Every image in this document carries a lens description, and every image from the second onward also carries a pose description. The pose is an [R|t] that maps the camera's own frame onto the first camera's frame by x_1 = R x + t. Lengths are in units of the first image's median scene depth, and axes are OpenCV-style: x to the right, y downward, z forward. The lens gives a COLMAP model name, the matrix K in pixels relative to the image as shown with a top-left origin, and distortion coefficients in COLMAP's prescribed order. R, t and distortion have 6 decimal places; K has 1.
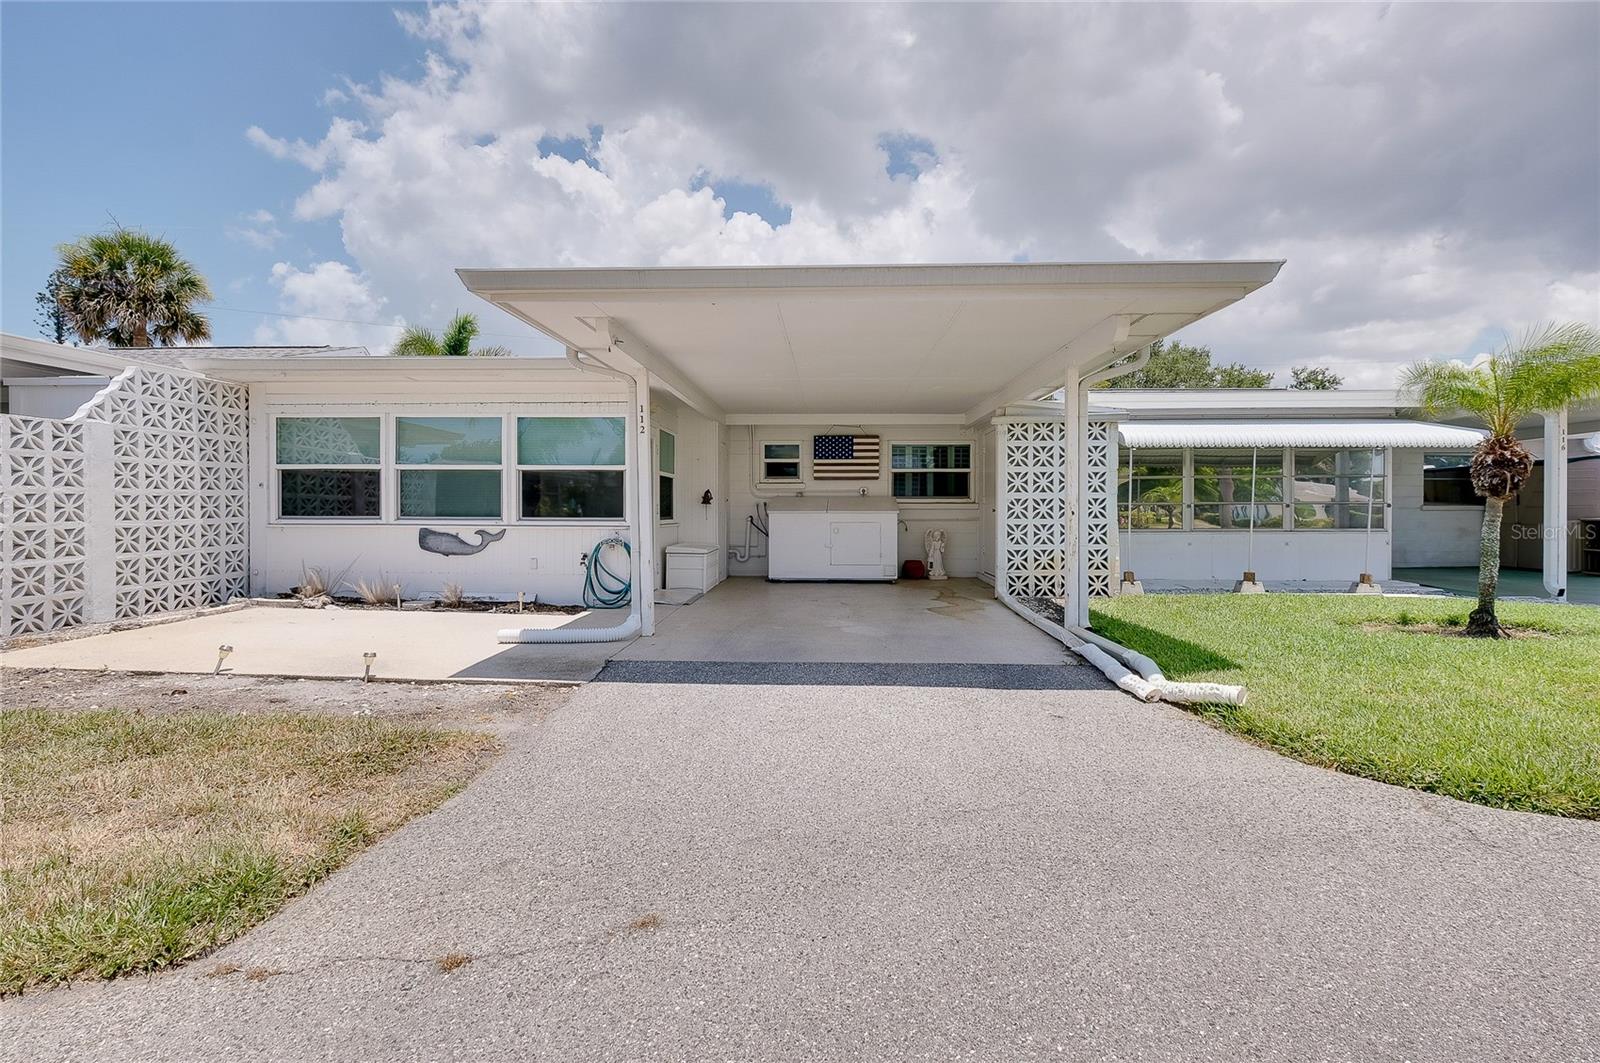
lens RADIAL K [[731.0, 0, 805.4], [0, 731.0, 516.3], [0, 0, 1]] dist [0.000248, -0.000079]
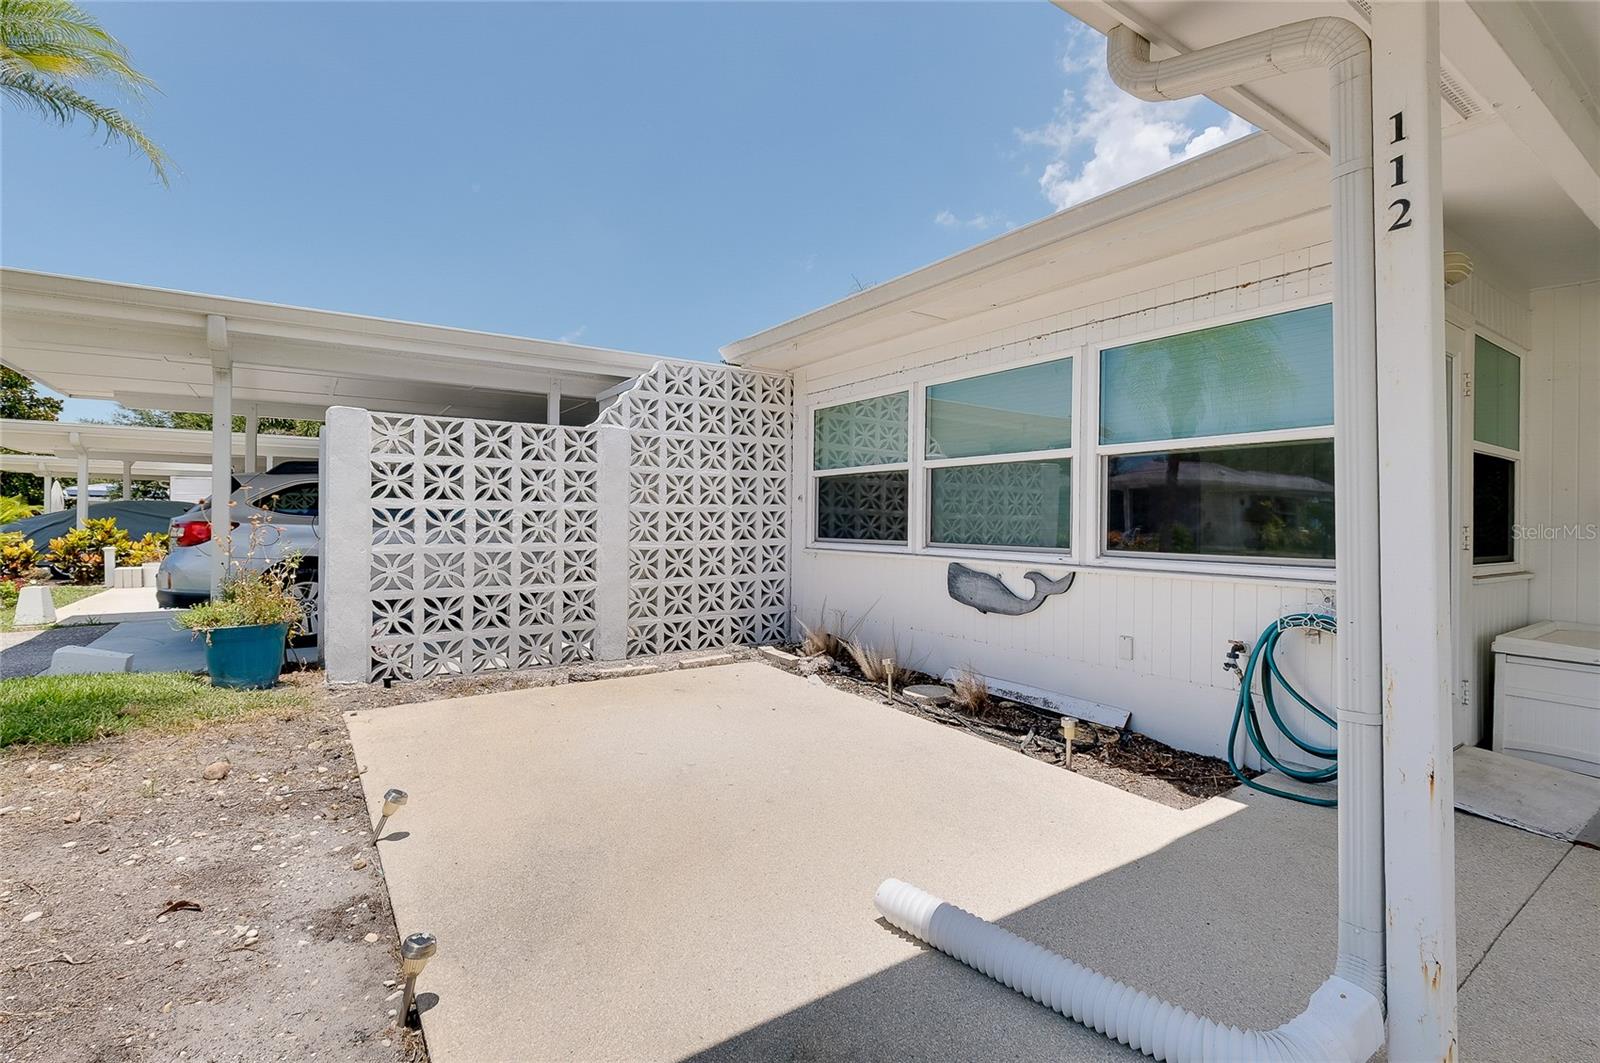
lens RADIAL K [[731.0, 0, 805.4], [0, 731.0, 516.3], [0, 0, 1]] dist [0.000248, -0.000079]
pose [[0.604022, -0.004557, -0.796954, -0.116614], [-0.015884, 0.999716, -0.017755, -0.009467], [0.796809, 0.023383, 0.603778, 0.542623]]
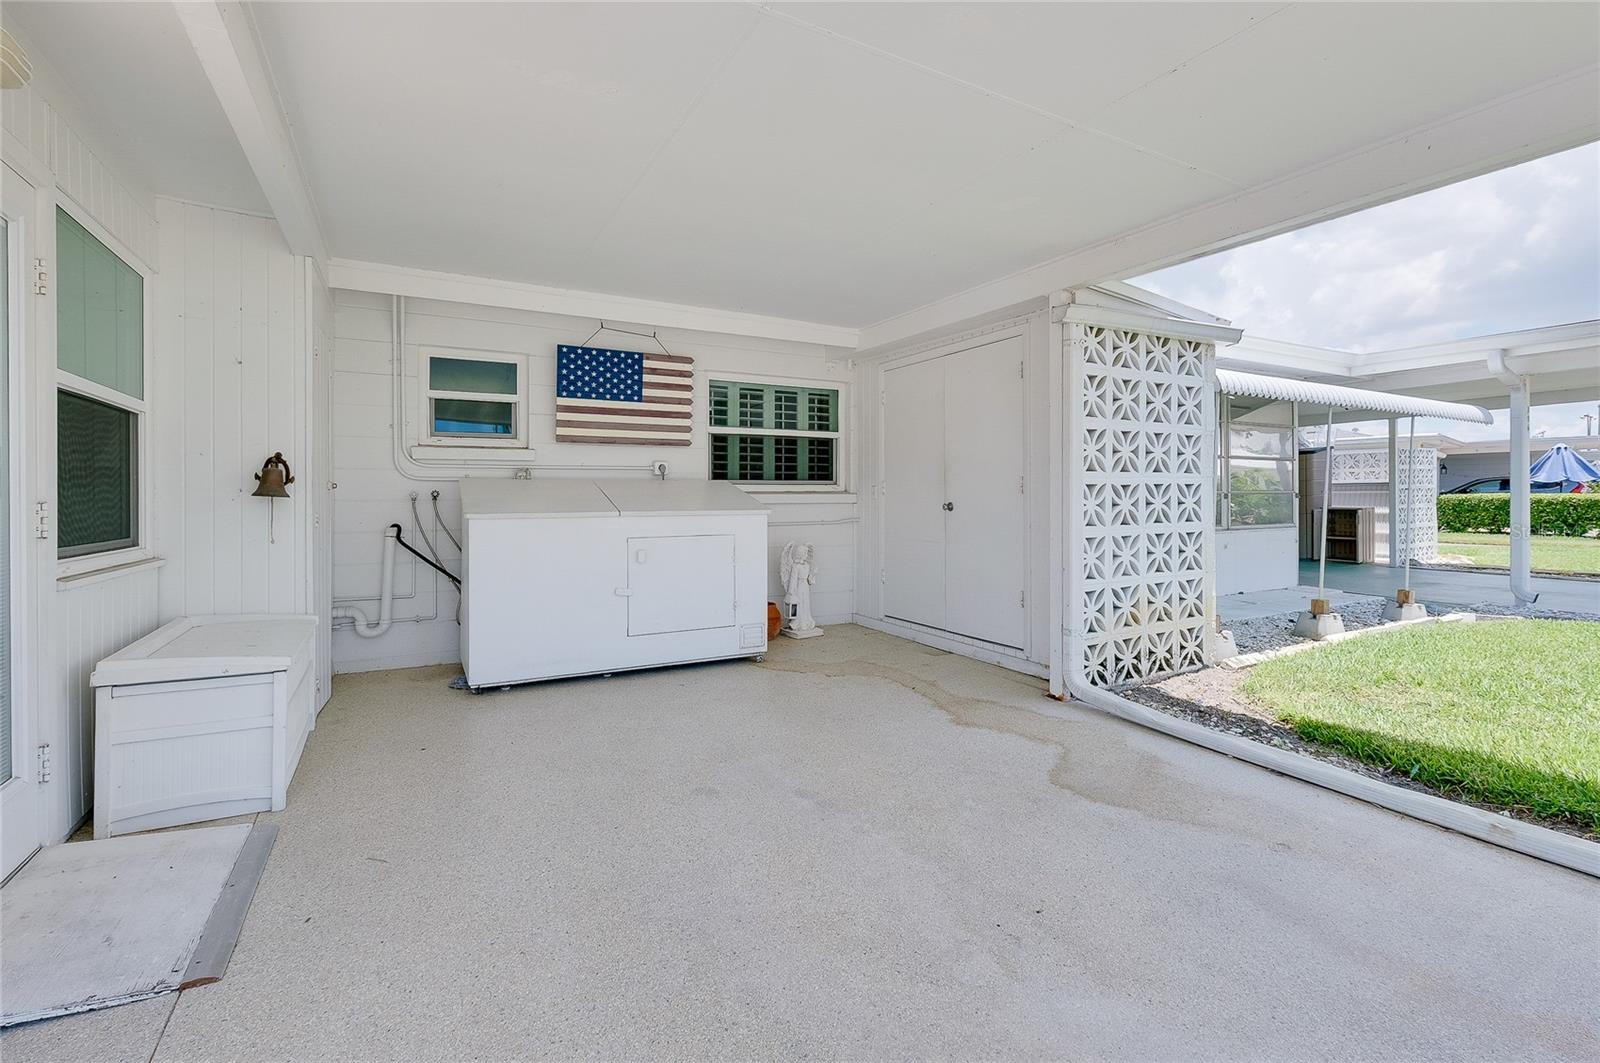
lens RADIAL K [[699.9, 0, 793.0], [0, 699.9, 500.9], [0, 0, 1]] dist [0.001450, 0.000051]
pose [[0.855025, -0.007081, 0.518539, -0.121273], [0.008657, 0.999962, -0.000620, -0.015353], [-0.518515, 0.005019, 0.855054, 0.744782]]
